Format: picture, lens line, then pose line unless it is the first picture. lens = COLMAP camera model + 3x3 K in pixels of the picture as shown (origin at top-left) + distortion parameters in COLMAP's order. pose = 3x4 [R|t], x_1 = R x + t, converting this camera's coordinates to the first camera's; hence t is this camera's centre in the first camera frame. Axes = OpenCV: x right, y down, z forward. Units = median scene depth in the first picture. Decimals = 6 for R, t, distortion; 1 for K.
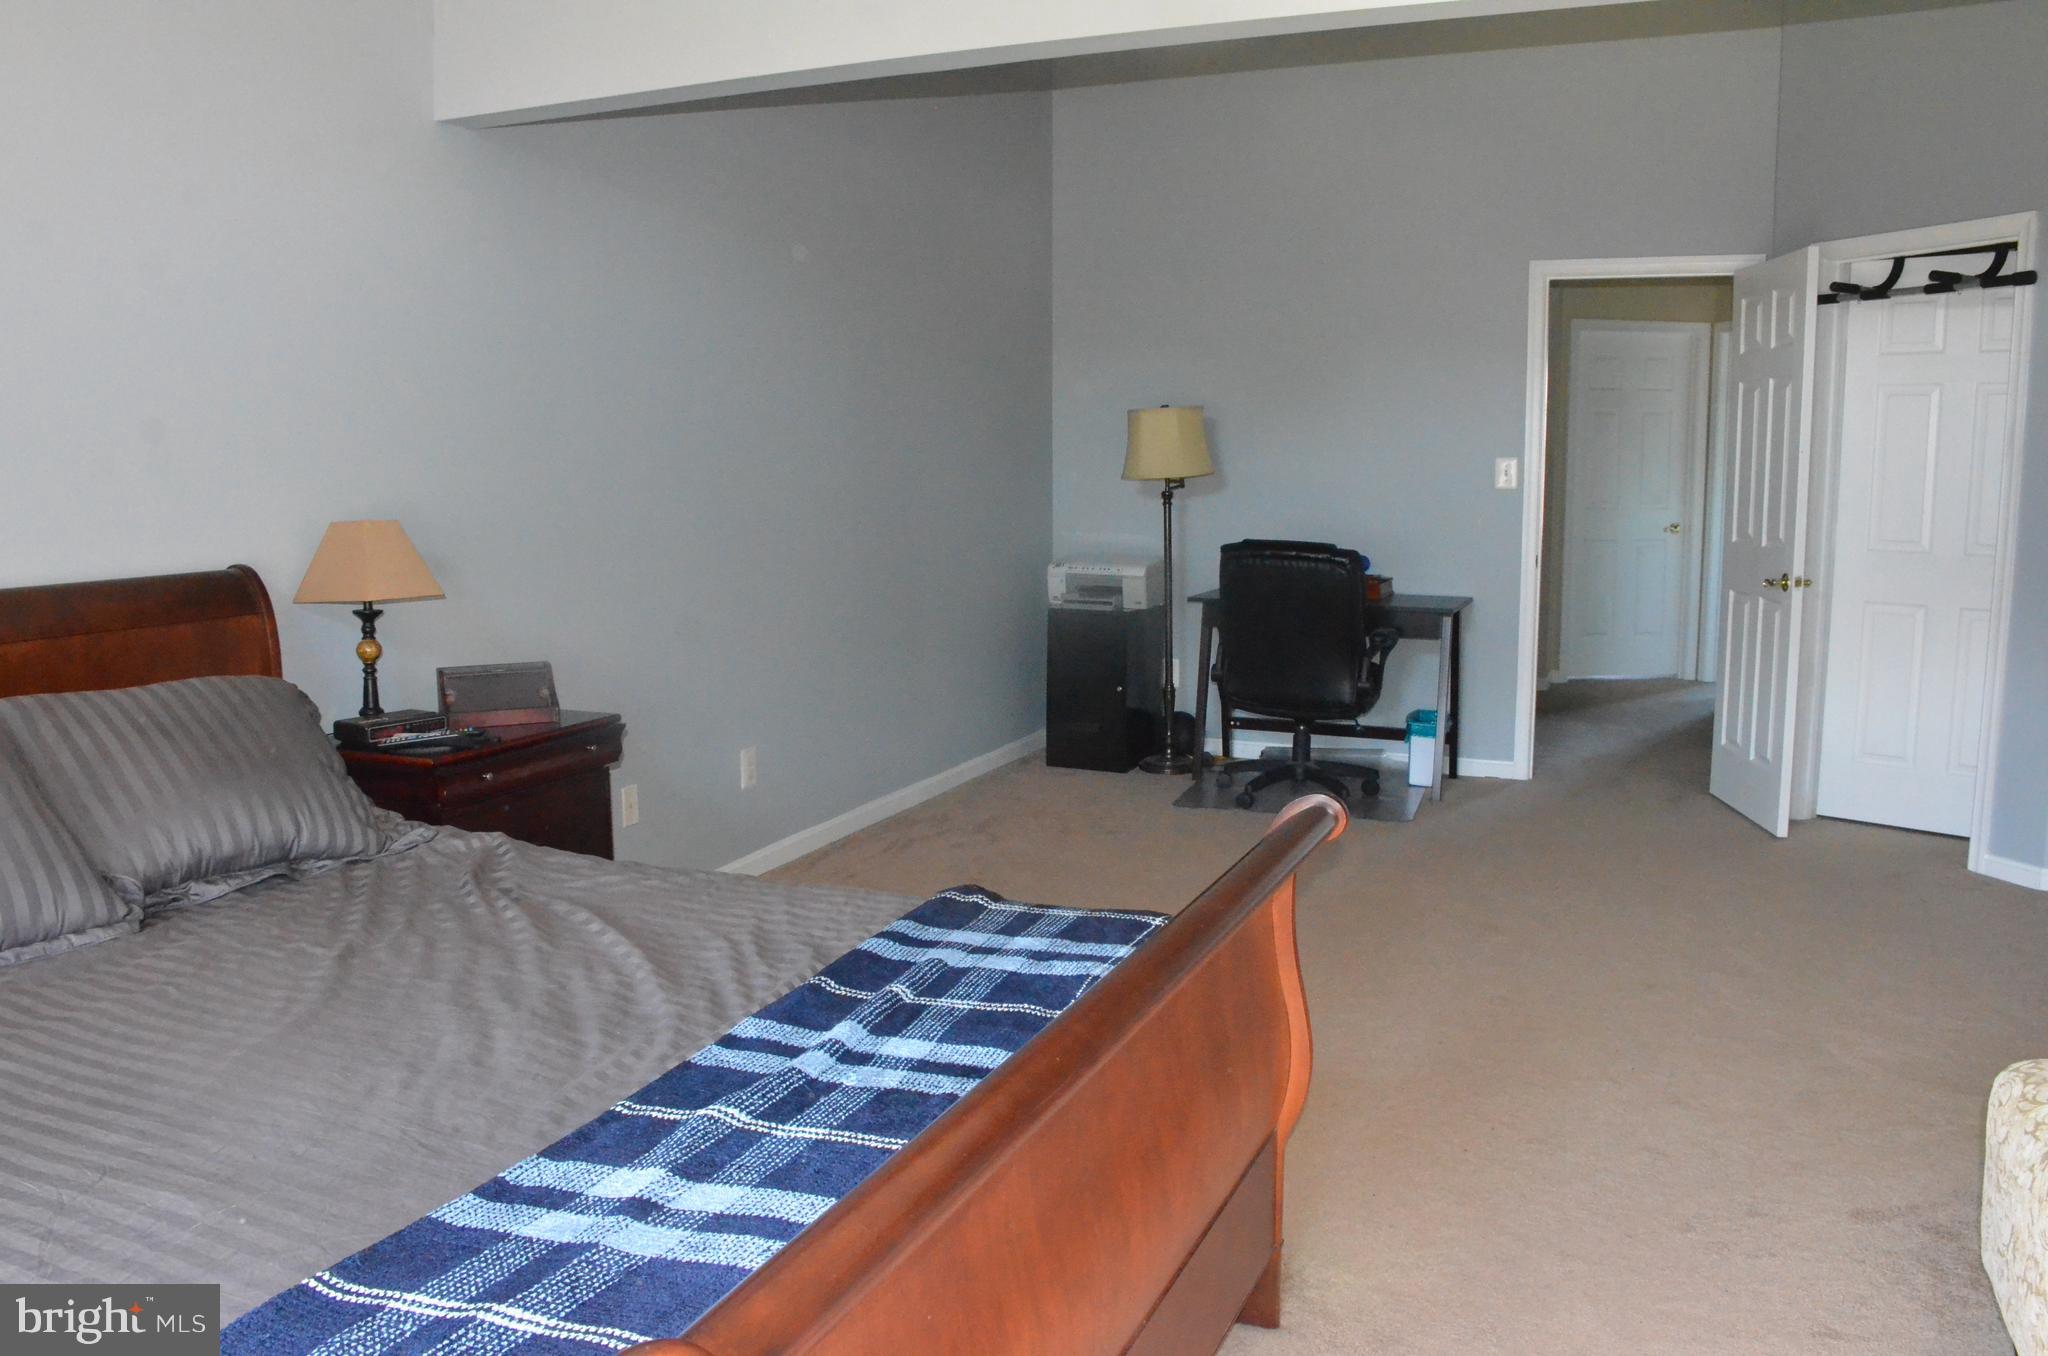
lens RADIAL K [[1587.8, 0, 1016.9], [0, 1587.8, 683.6], [0, 0, 1]] dist [-0.151830, 0.104251]
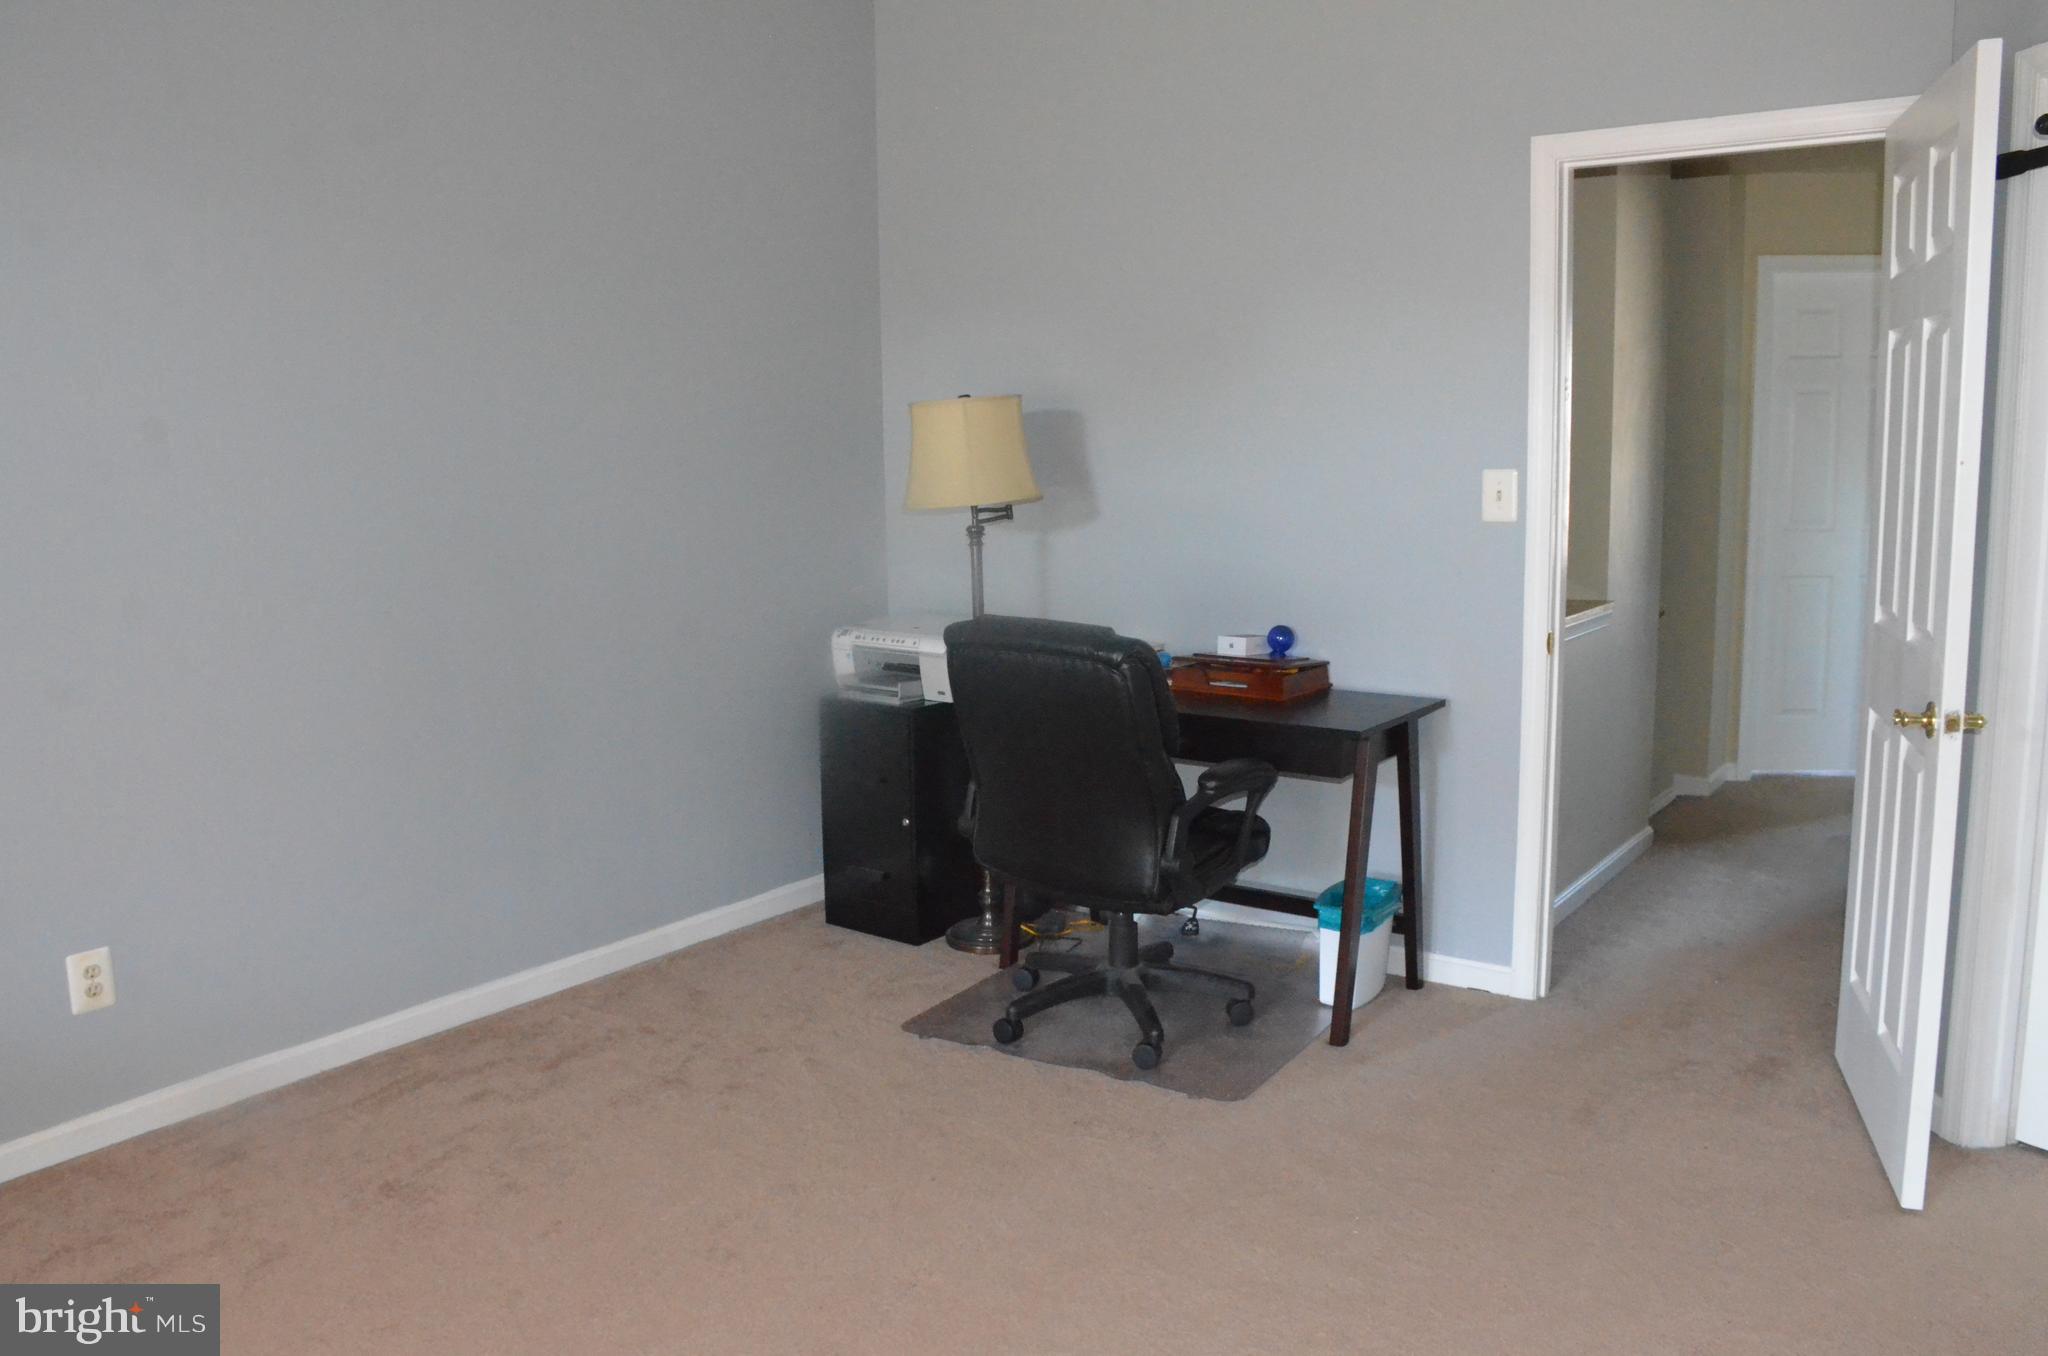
lens RADIAL K [[1587.8, 0, 1016.9], [0, 1587.8, 683.6], [0, 0, 1]] dist [-0.151830, 0.104251]
pose [[0.975373, 0.020350, -0.219622, 0.290794], [-0.018619, 0.999777, 0.009950, -0.071110], [0.219776, -0.005616, 0.975534, 0.407658]]
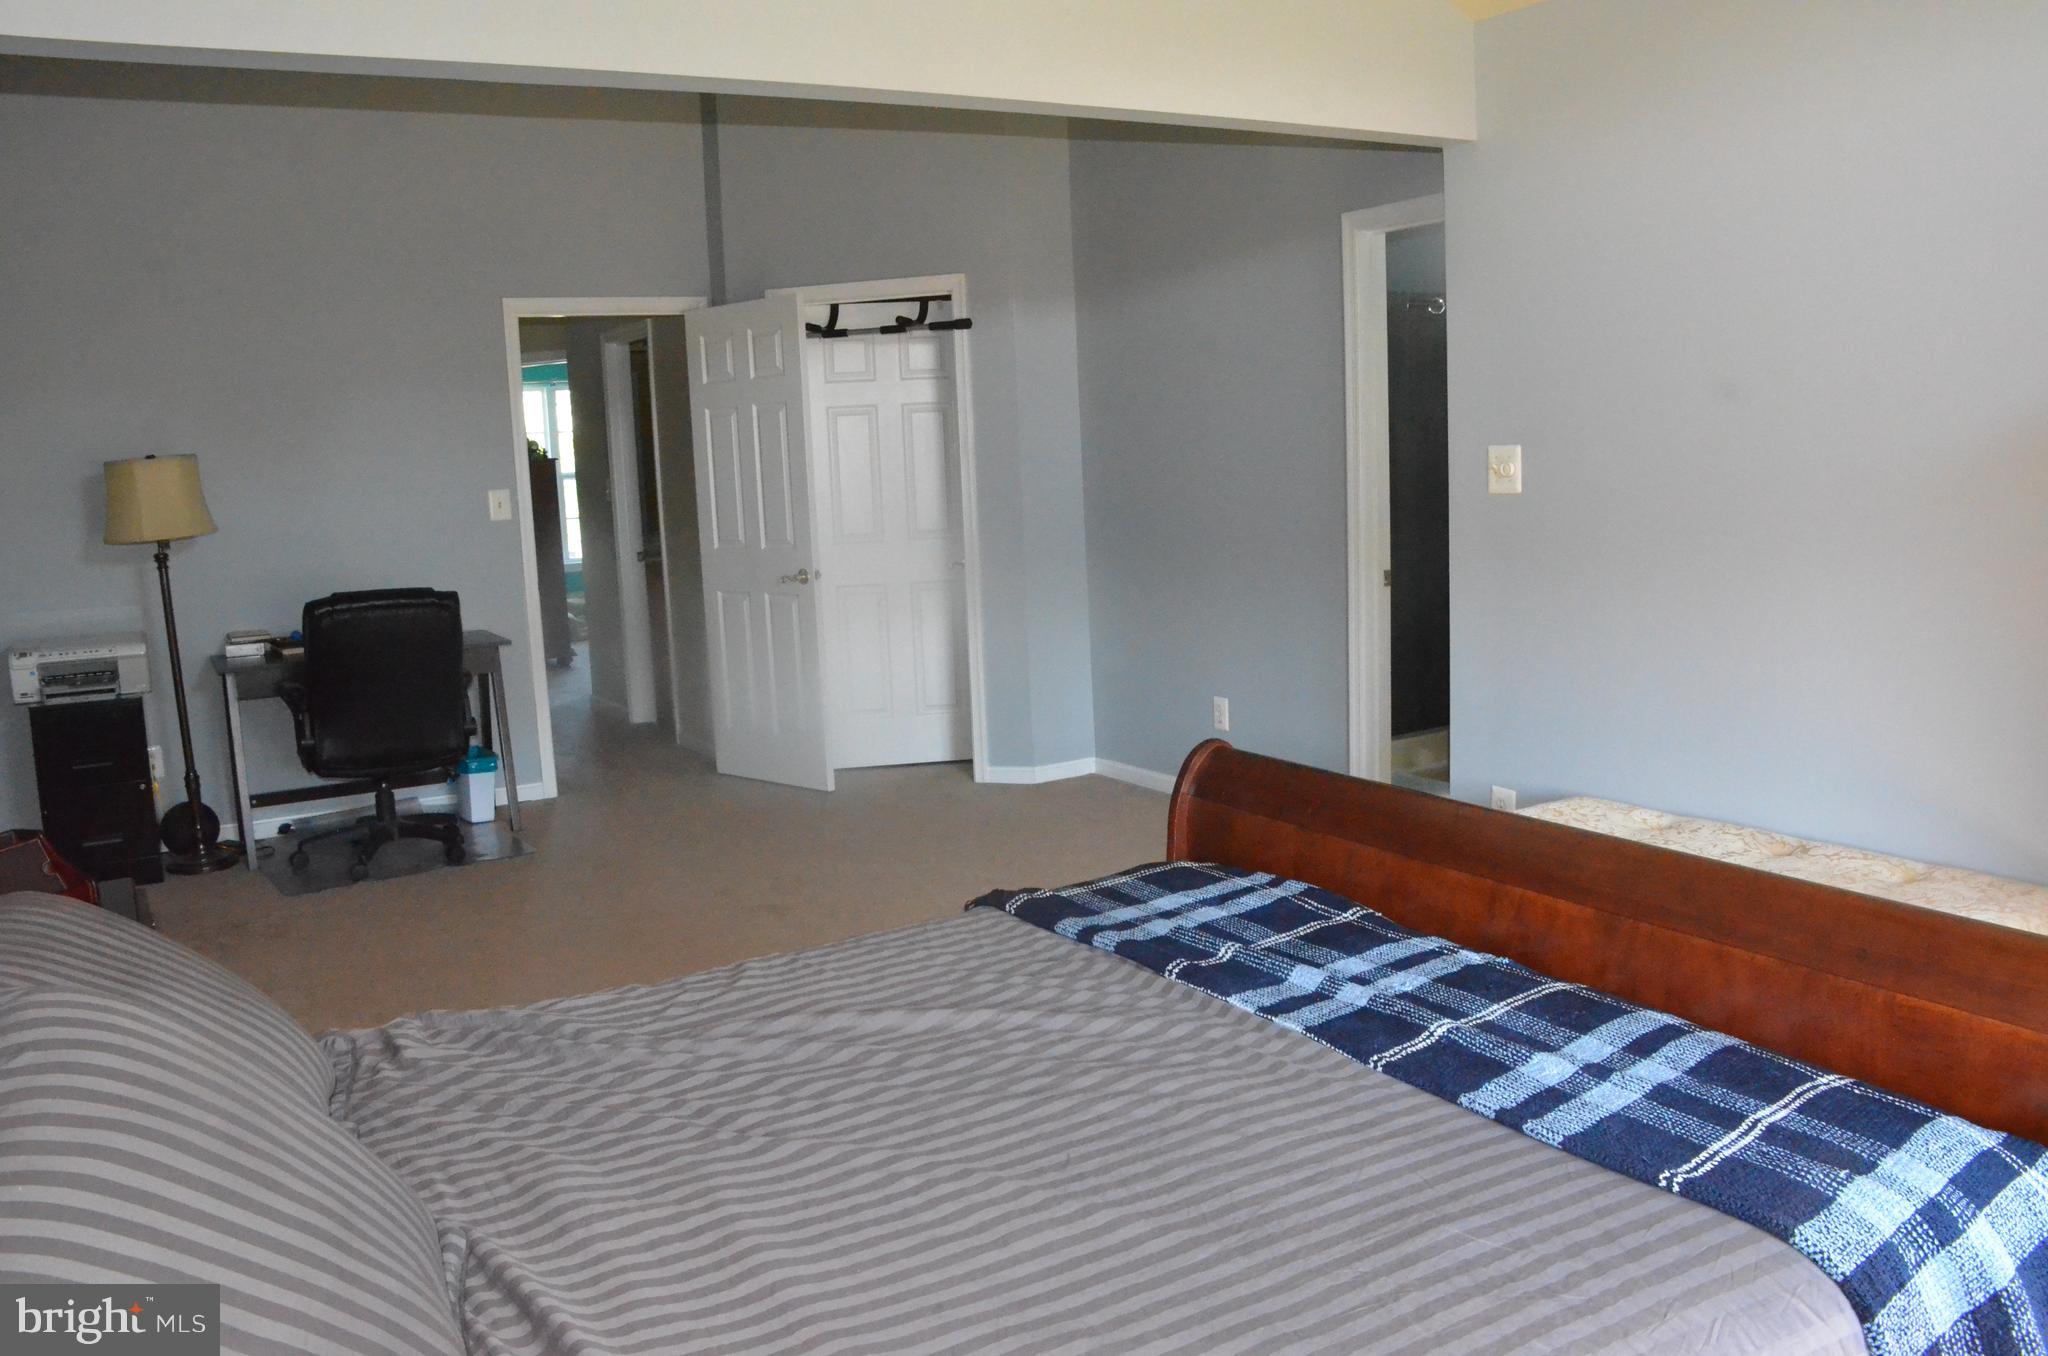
lens RADIAL K [[1587.8, 0, 1016.9], [0, 1587.8, 683.6], [0, 0, 1]] dist [-0.151830, 0.104251]
pose [[0.587171, -0.143538, 0.796635, -0.349704], [0.159614, 0.985361, 0.059897, -0.029220], [-0.793570, 0.091984, 0.601486, 0.138625]]
